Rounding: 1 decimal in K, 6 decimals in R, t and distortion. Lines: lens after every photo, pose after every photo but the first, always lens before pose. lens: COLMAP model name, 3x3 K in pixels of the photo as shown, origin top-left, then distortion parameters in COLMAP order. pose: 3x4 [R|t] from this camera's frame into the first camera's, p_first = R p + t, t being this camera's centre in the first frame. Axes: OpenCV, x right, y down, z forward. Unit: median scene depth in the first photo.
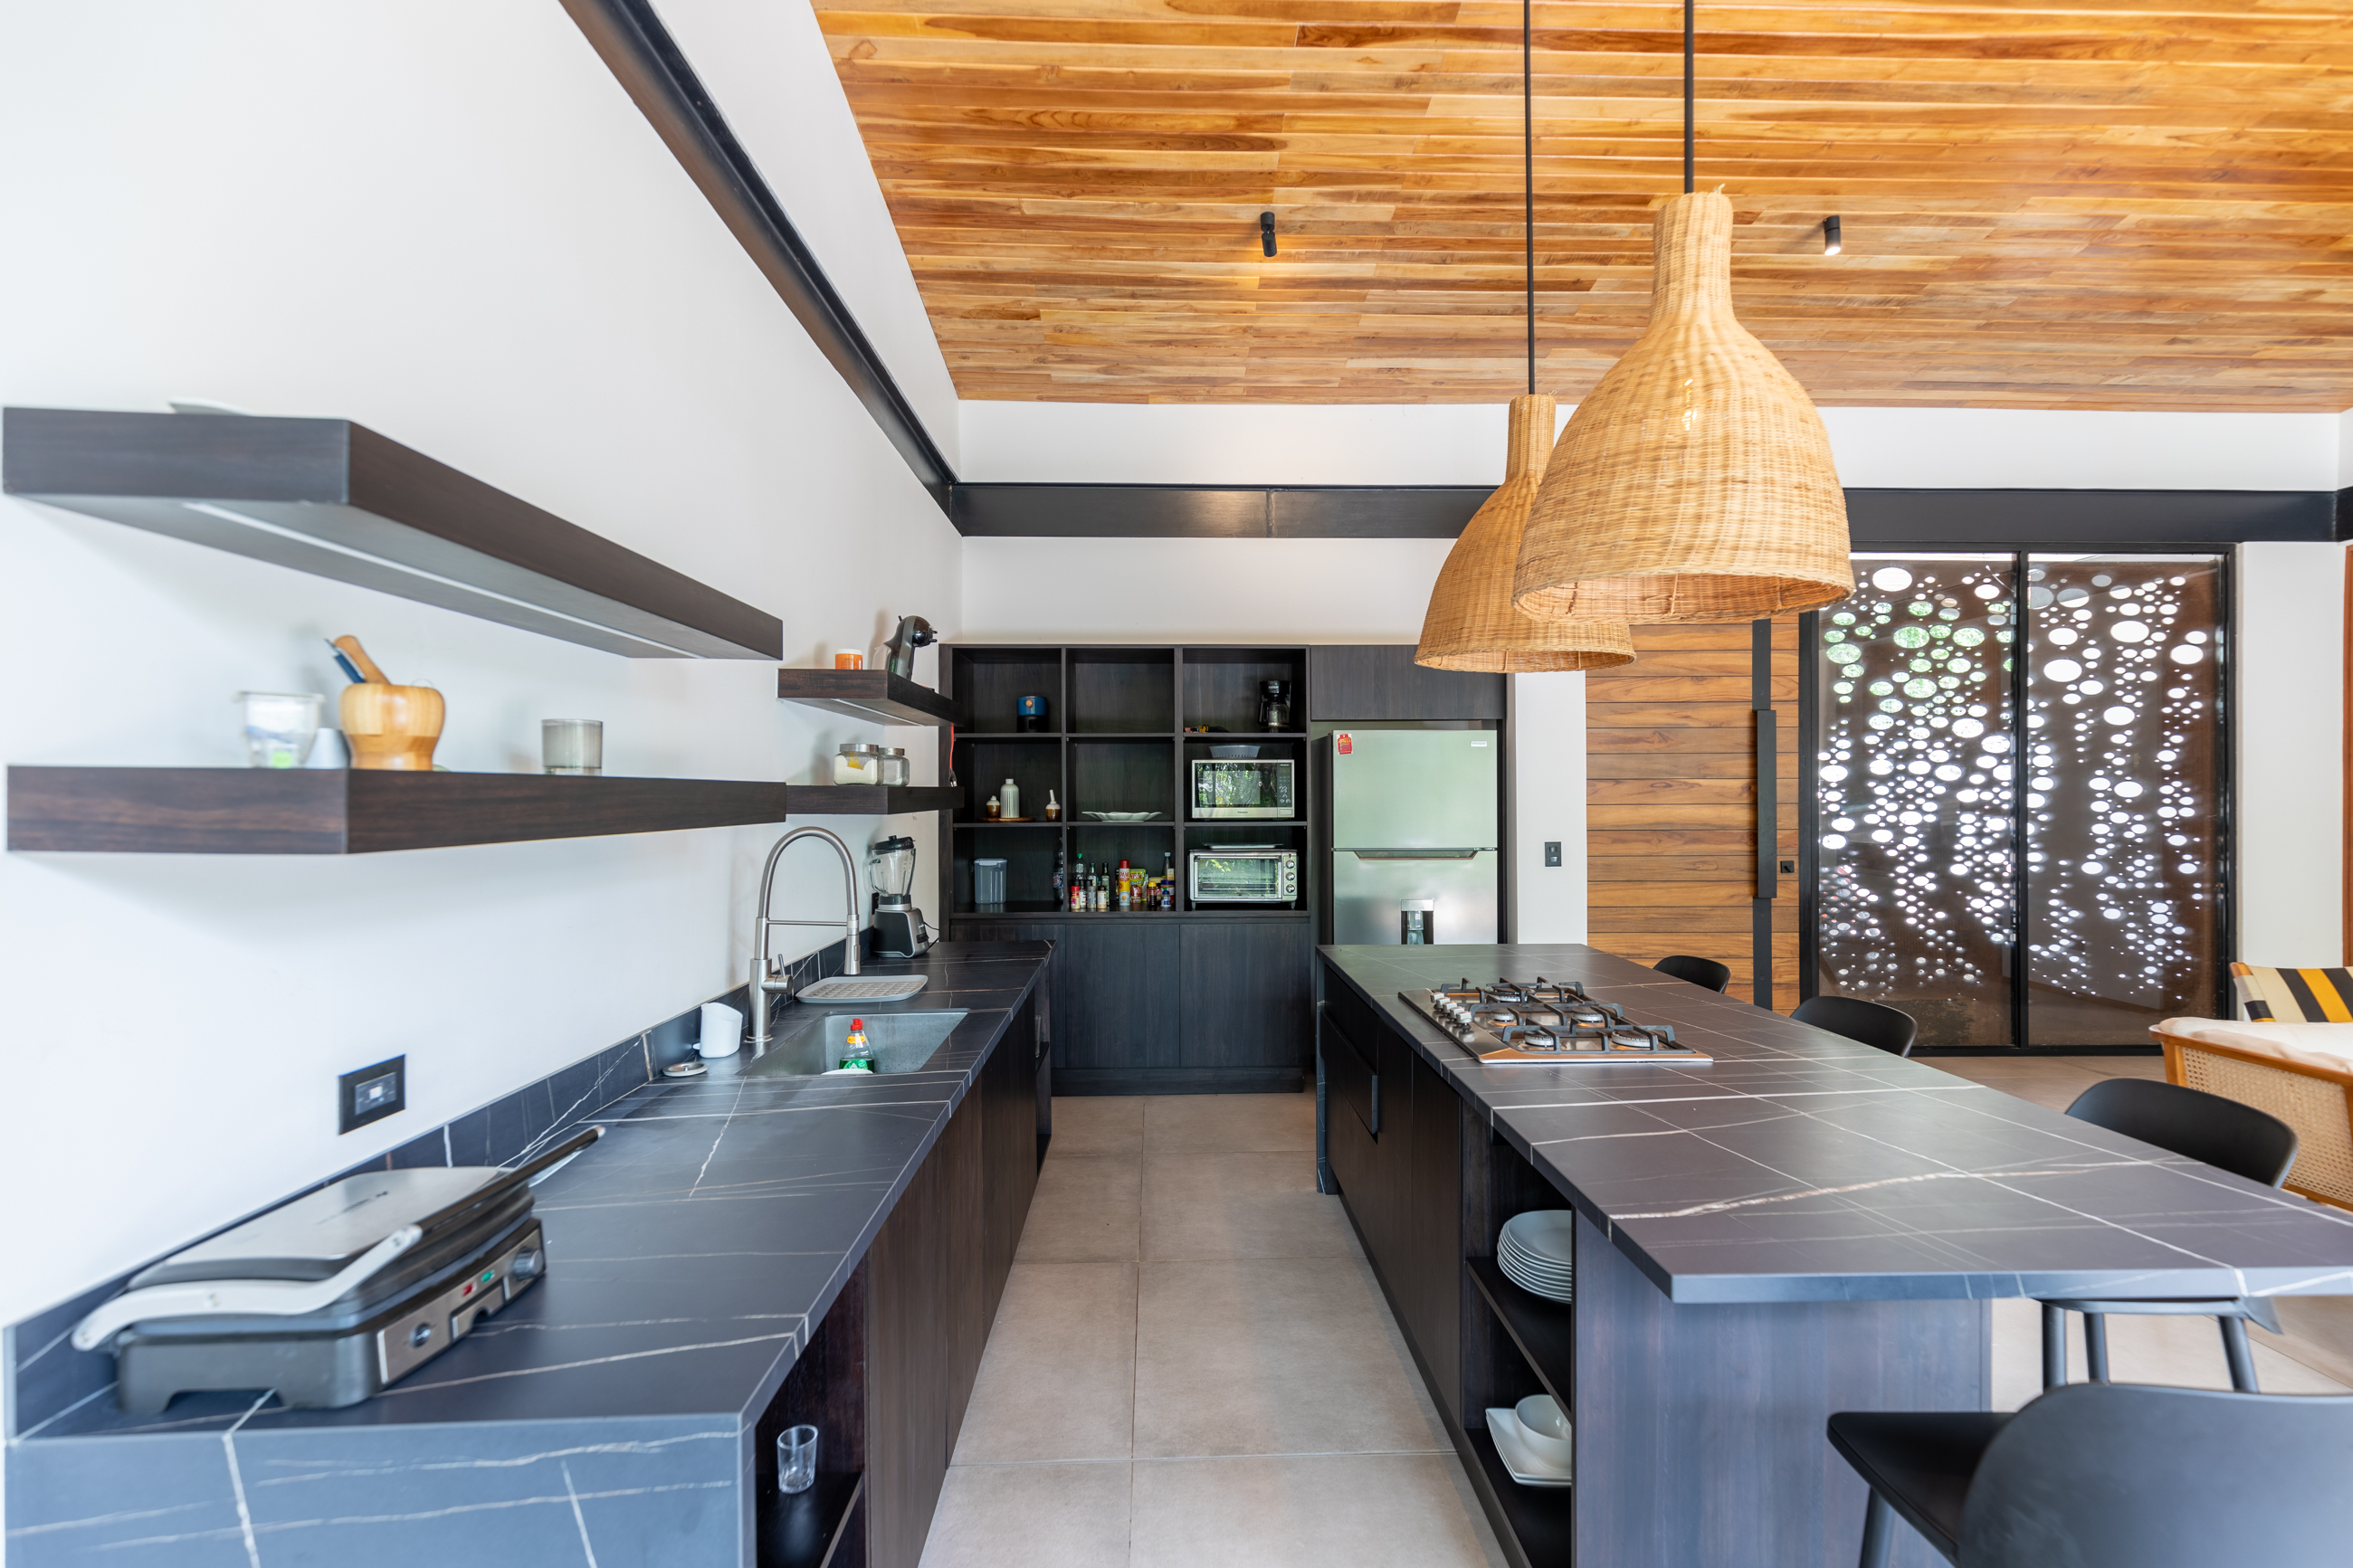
lens RADIAL K [[1047.3, 0, 1174.4], [0, 1047.3, 795.9], [0, 0, 1]] dist [0.000980, 0.000149]
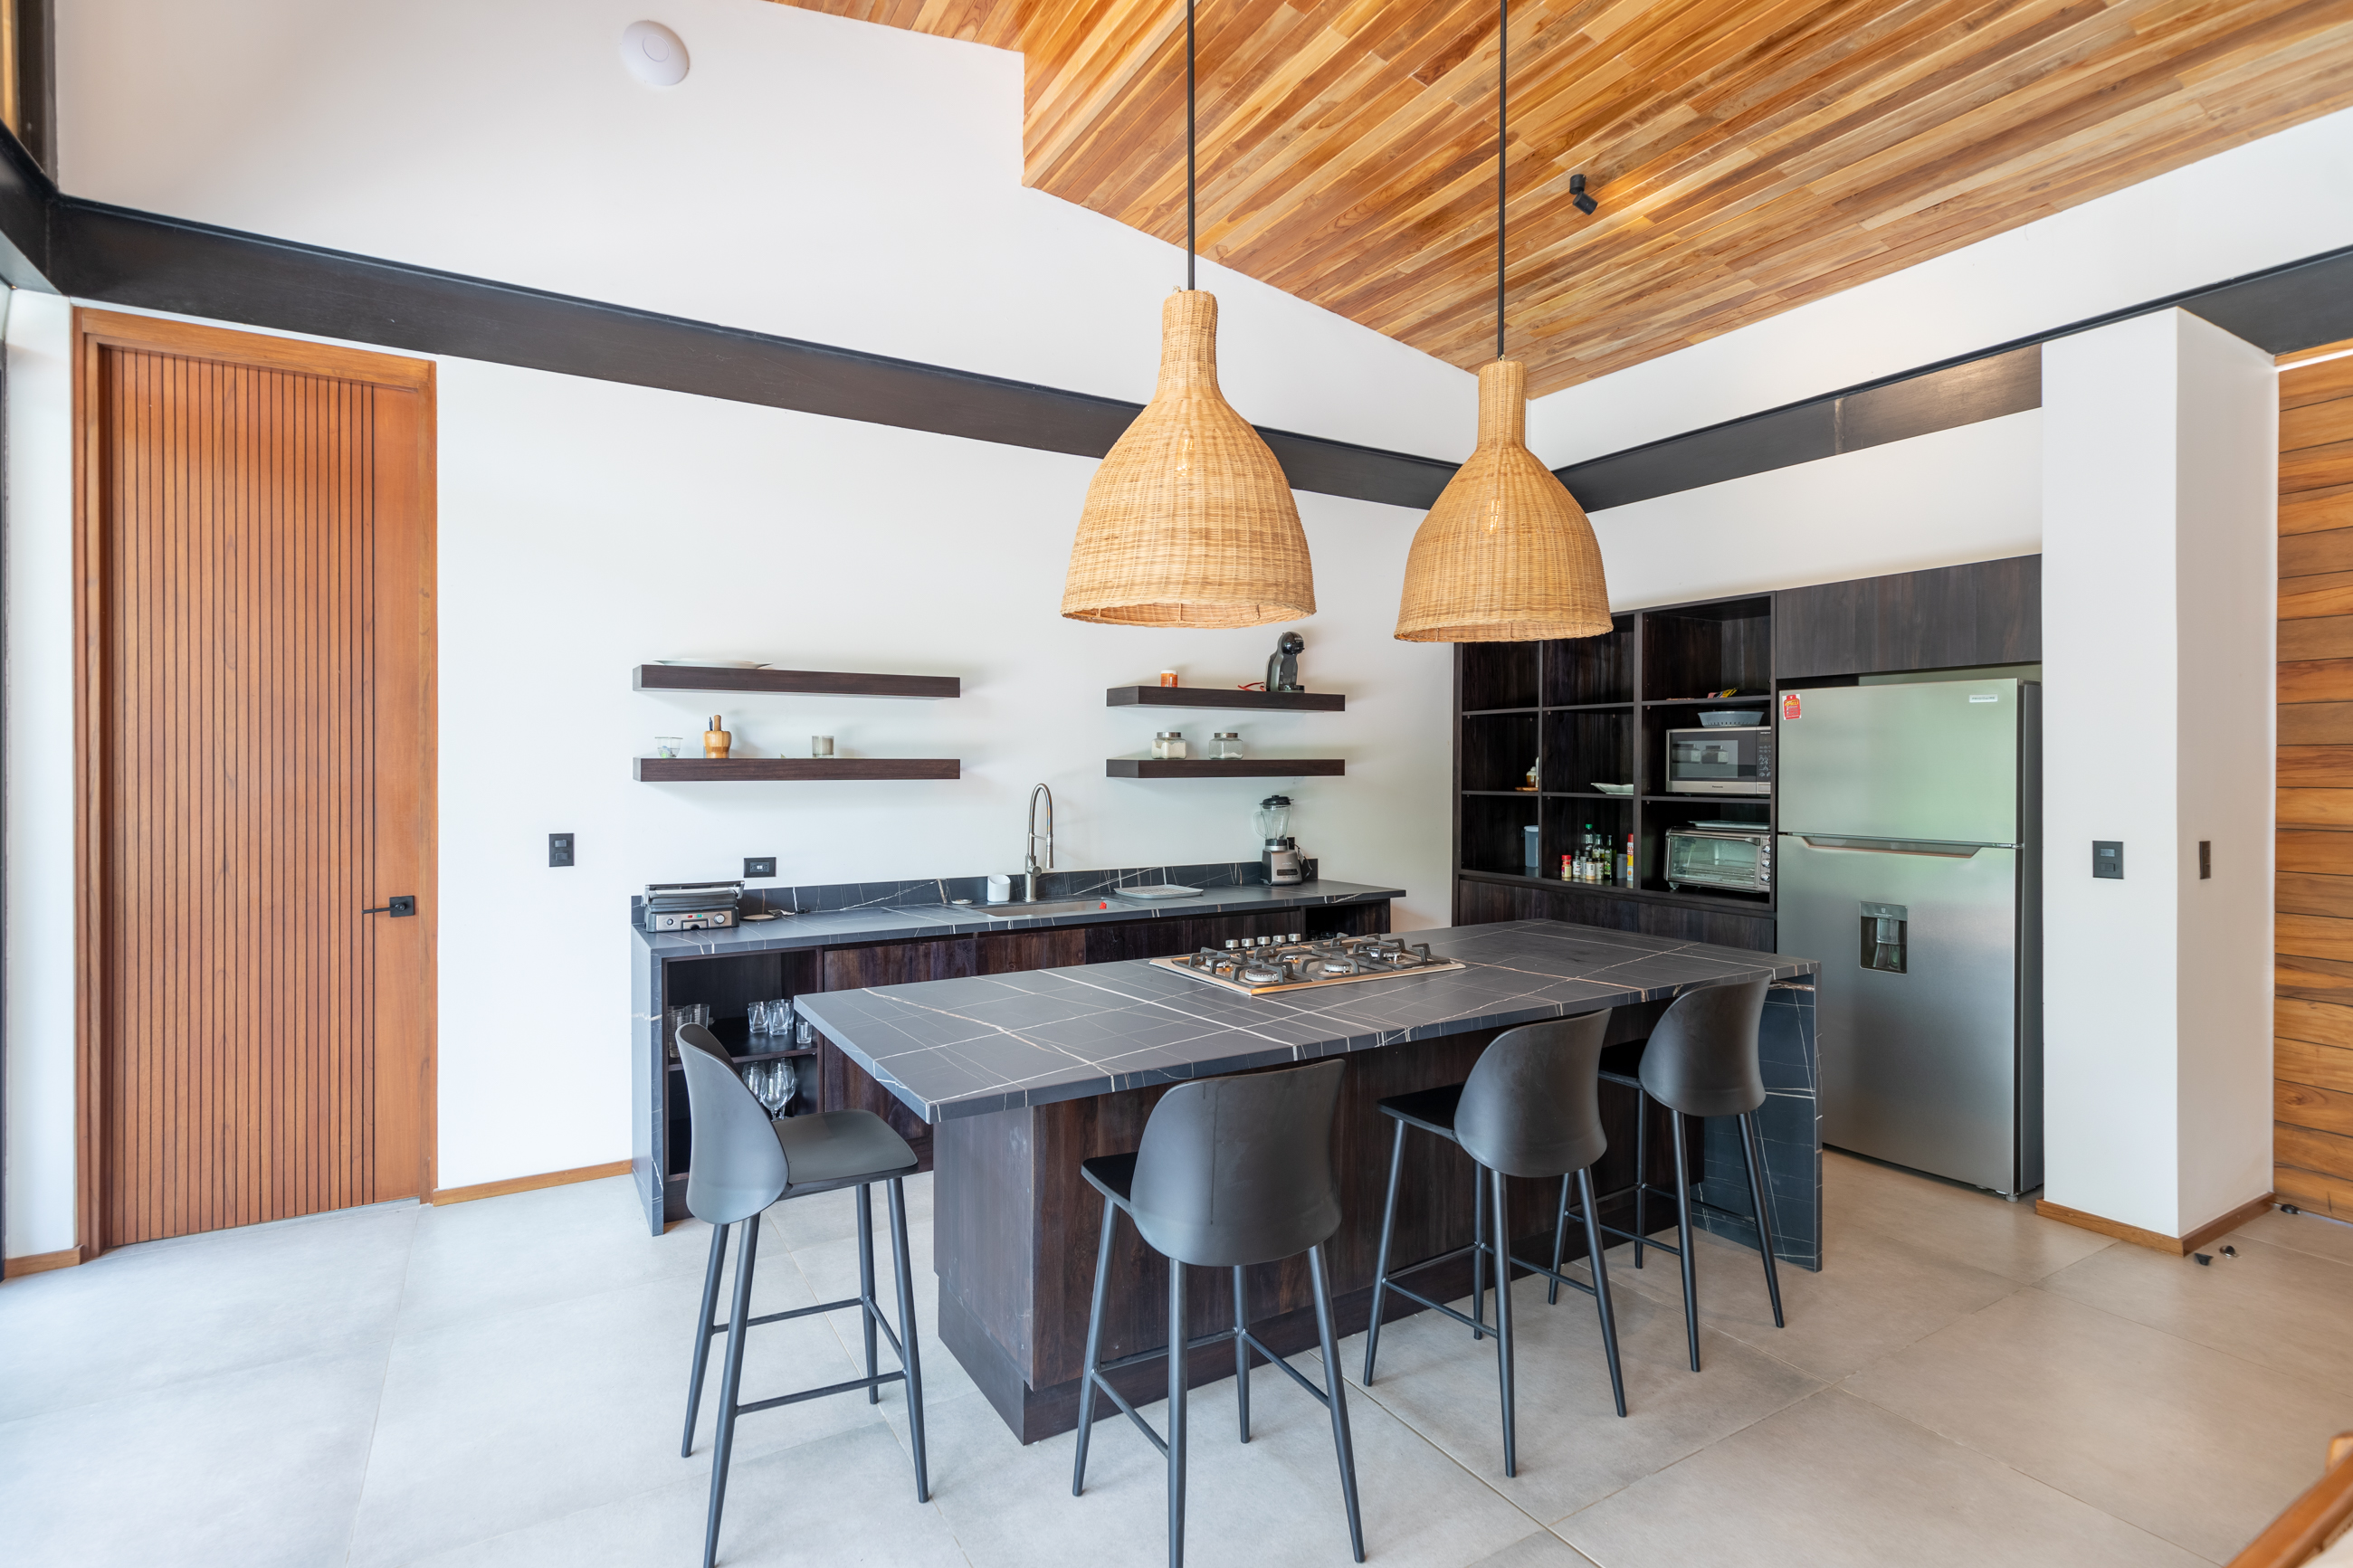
lens RADIAL K [[1108.2, 0, 1185.0], [0, 1108.2, 765.1], [0, 0, 1]] dist [0.015537, -0.000994]
pose [[0.489101, 0.005563, -0.872210, 0.752444], [-0.003063, 0.999984, 0.004661, -0.006670], [0.872222, 0.000392, 0.489110, 0.153427]]
